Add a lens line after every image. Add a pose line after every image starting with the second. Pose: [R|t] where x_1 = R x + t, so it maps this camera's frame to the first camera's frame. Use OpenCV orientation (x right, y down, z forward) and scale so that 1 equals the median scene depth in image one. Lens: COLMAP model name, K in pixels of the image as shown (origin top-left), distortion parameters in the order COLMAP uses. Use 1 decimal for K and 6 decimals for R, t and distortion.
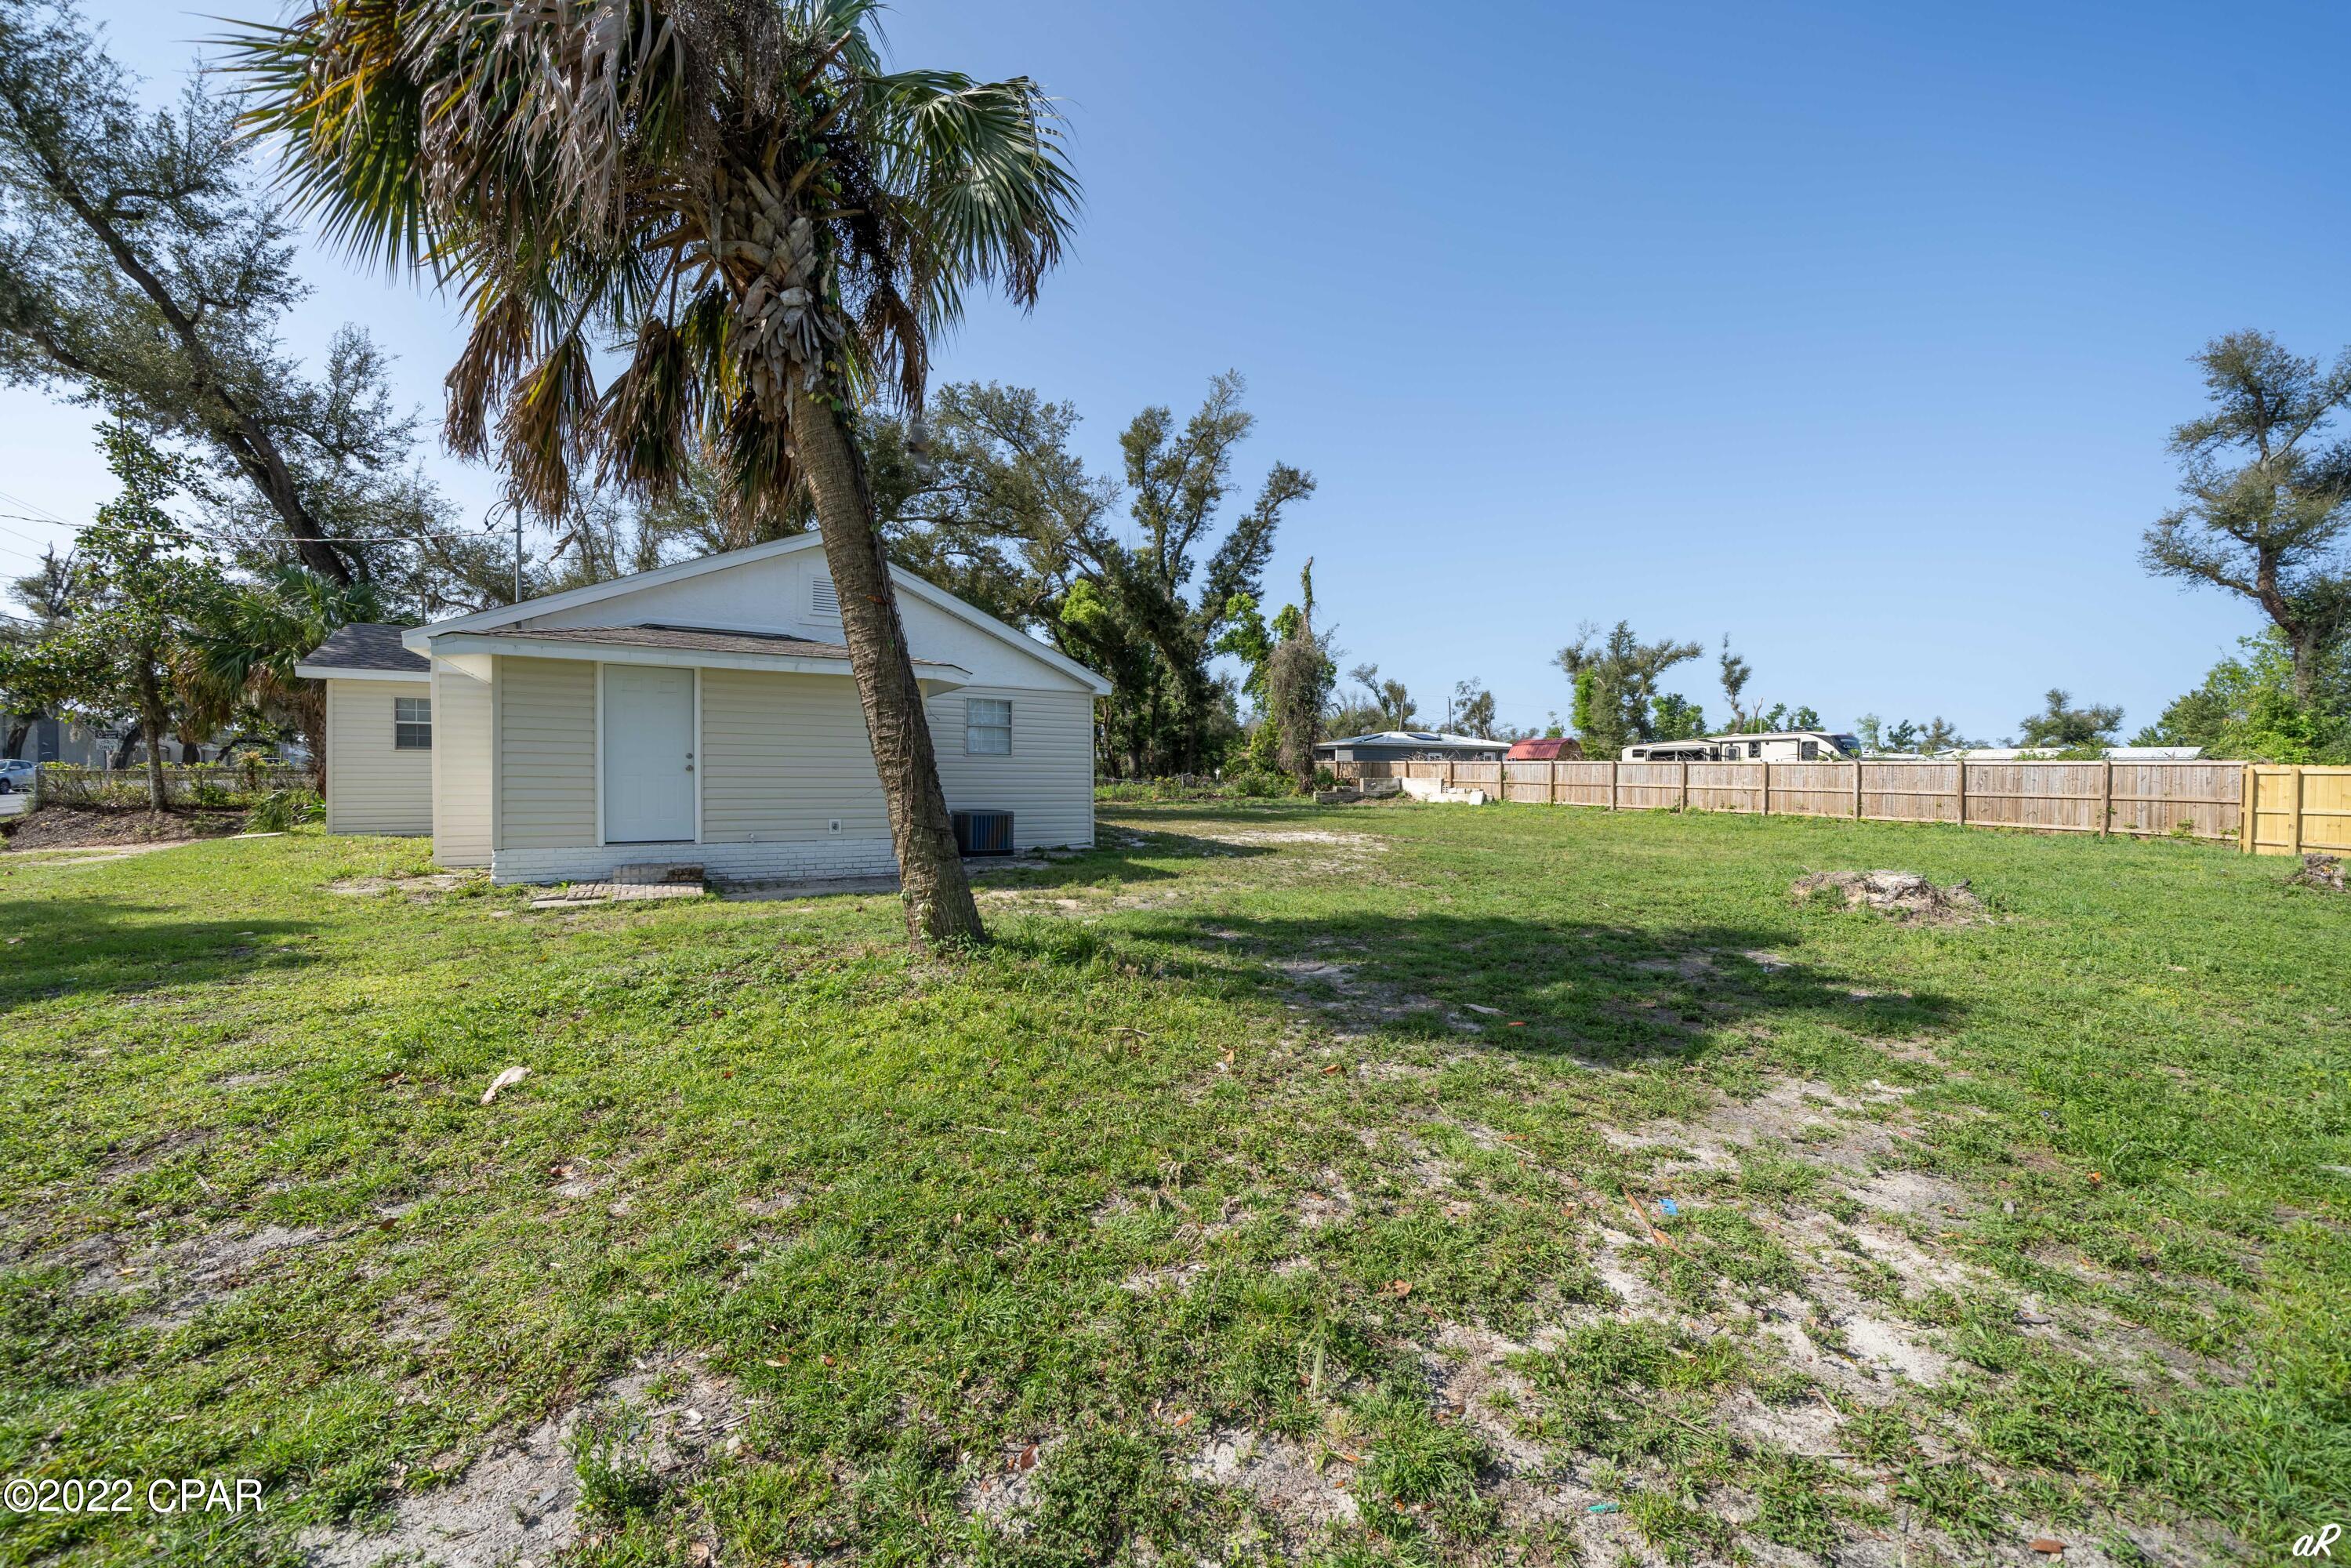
lens RADIAL K [[843.7, 0, 1175.5], [0, 843.7, 784.0], [0, 0, 1]] dist [-0.001627, -0.000381]
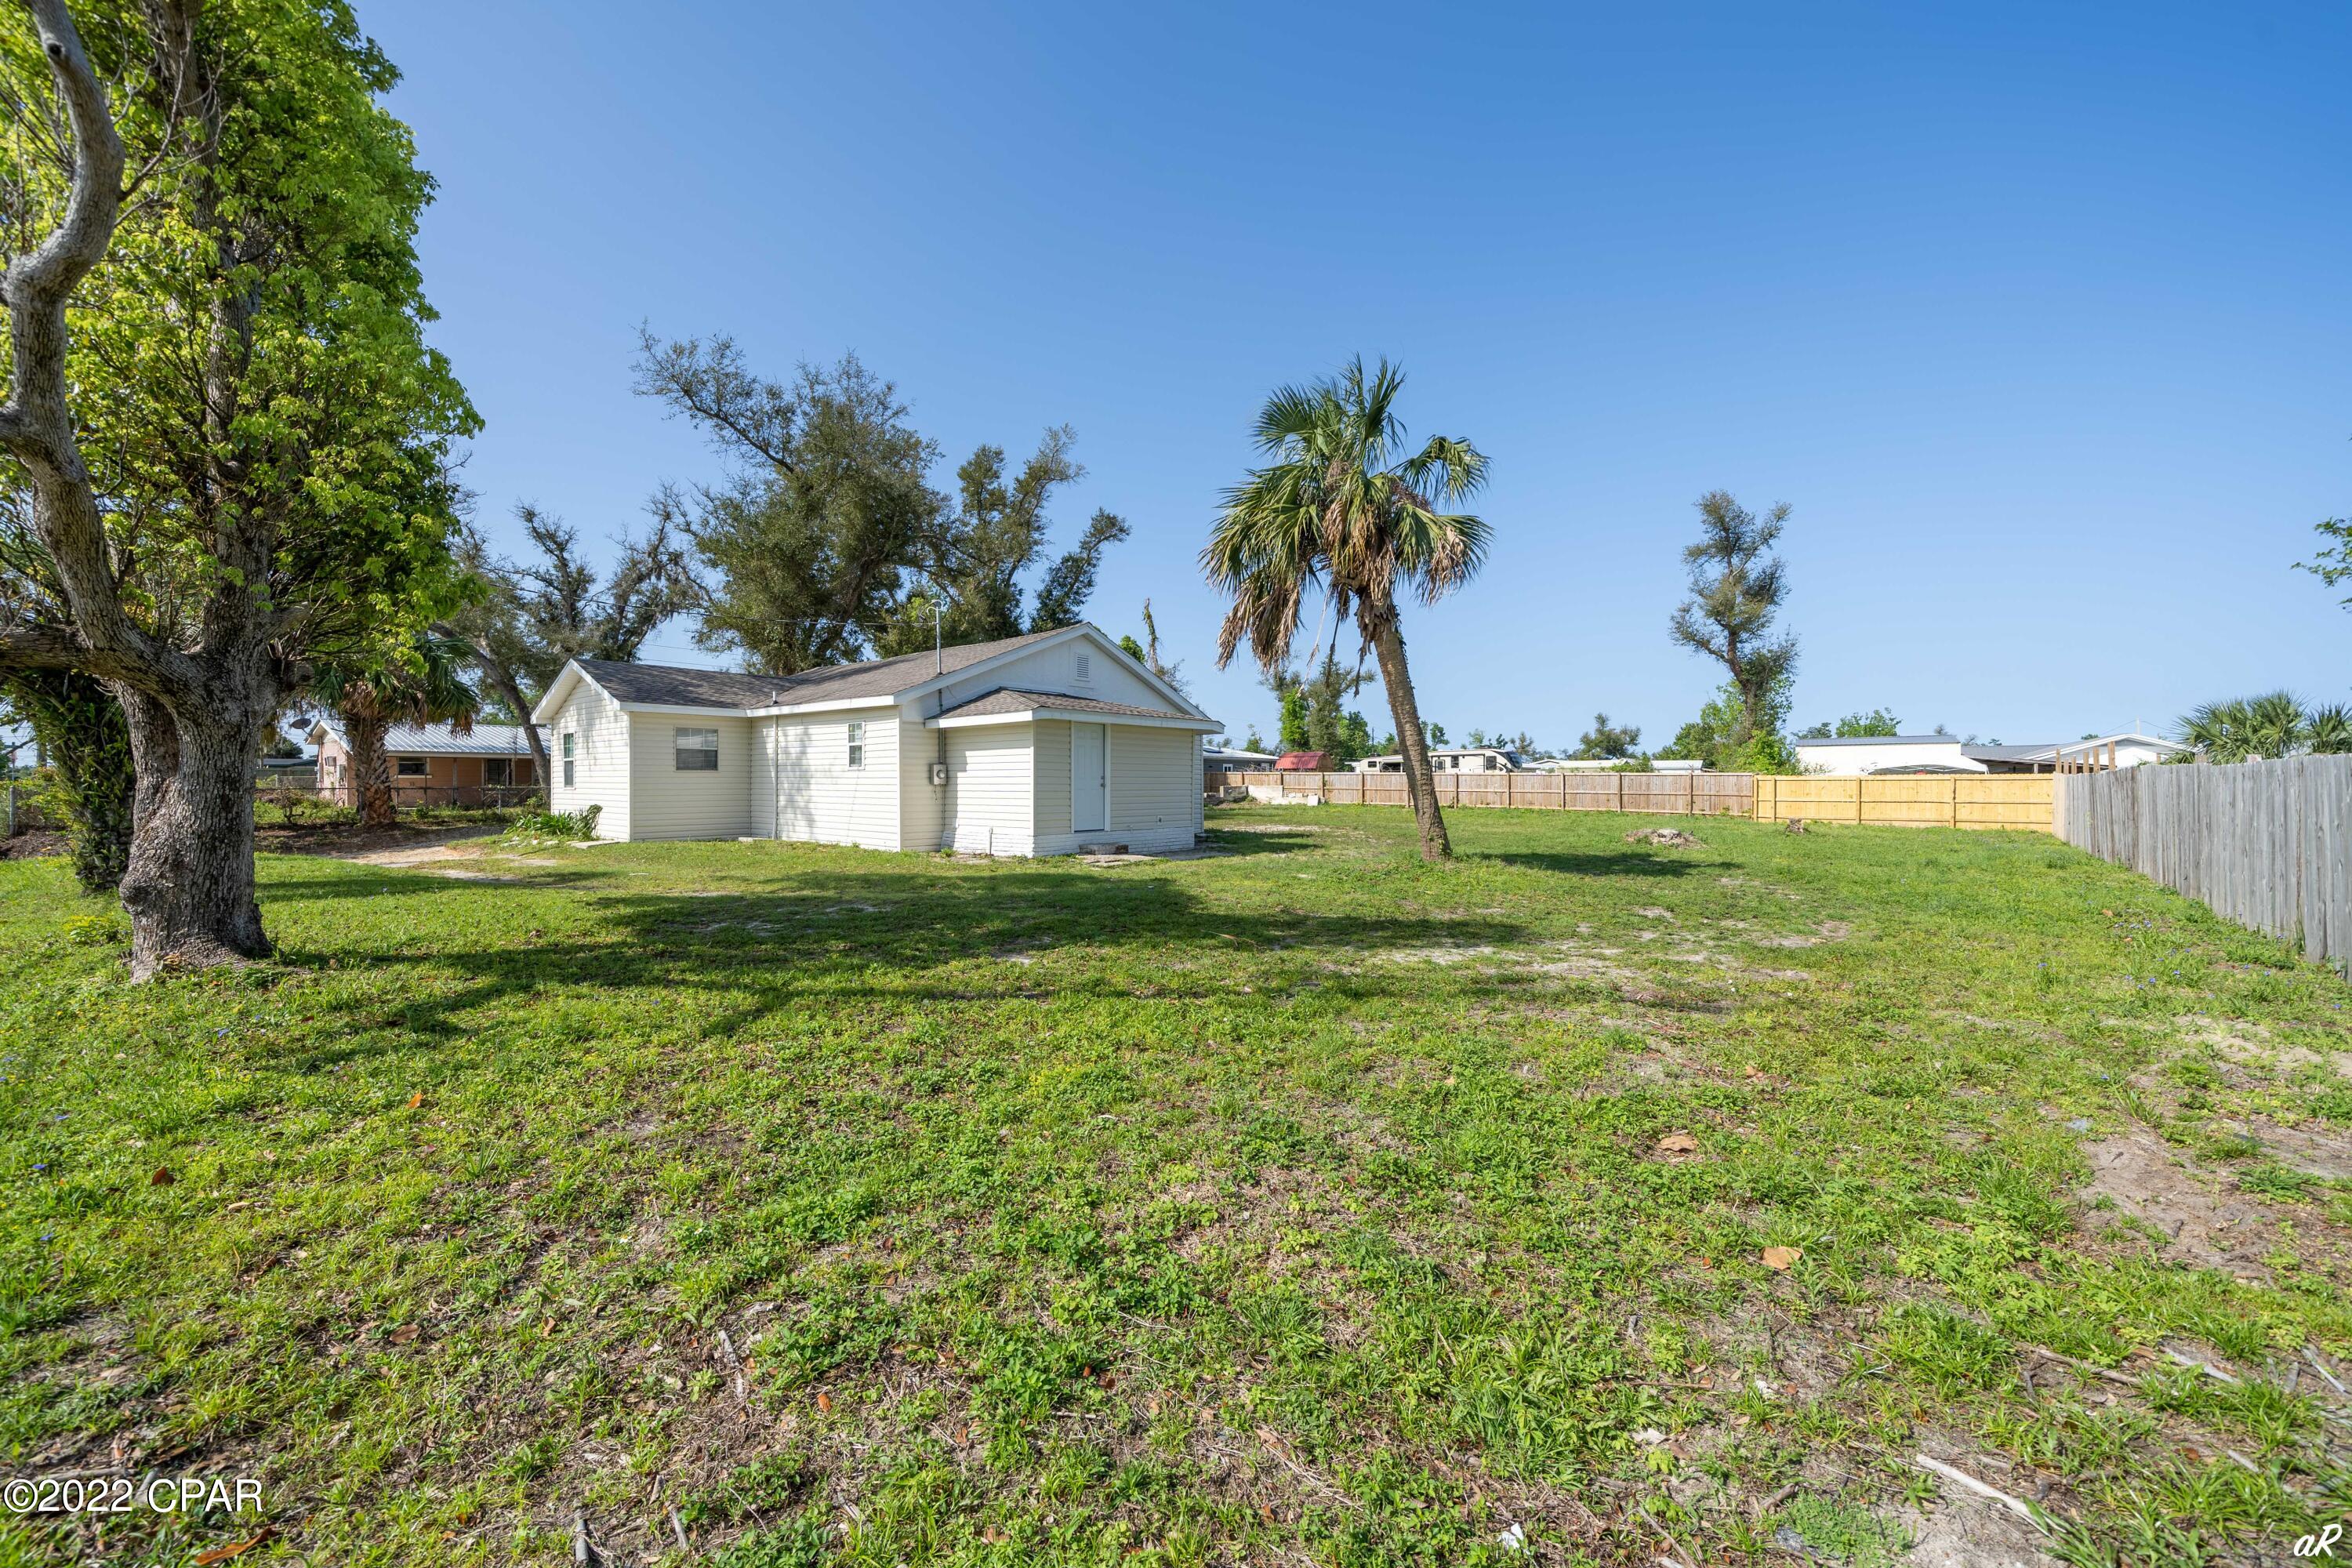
lens RADIAL K [[844.1, 0, 1176.0], [0, 844.1, 784.0], [0, 0, 1]] dist [-0.001627, -0.000381]
pose [[0.941110, -0.008127, 0.338003, -0.176858], [0.011174, 0.999913, -0.007071, -0.001377], [-0.337916, 0.010432, 0.941118, -0.102674]]
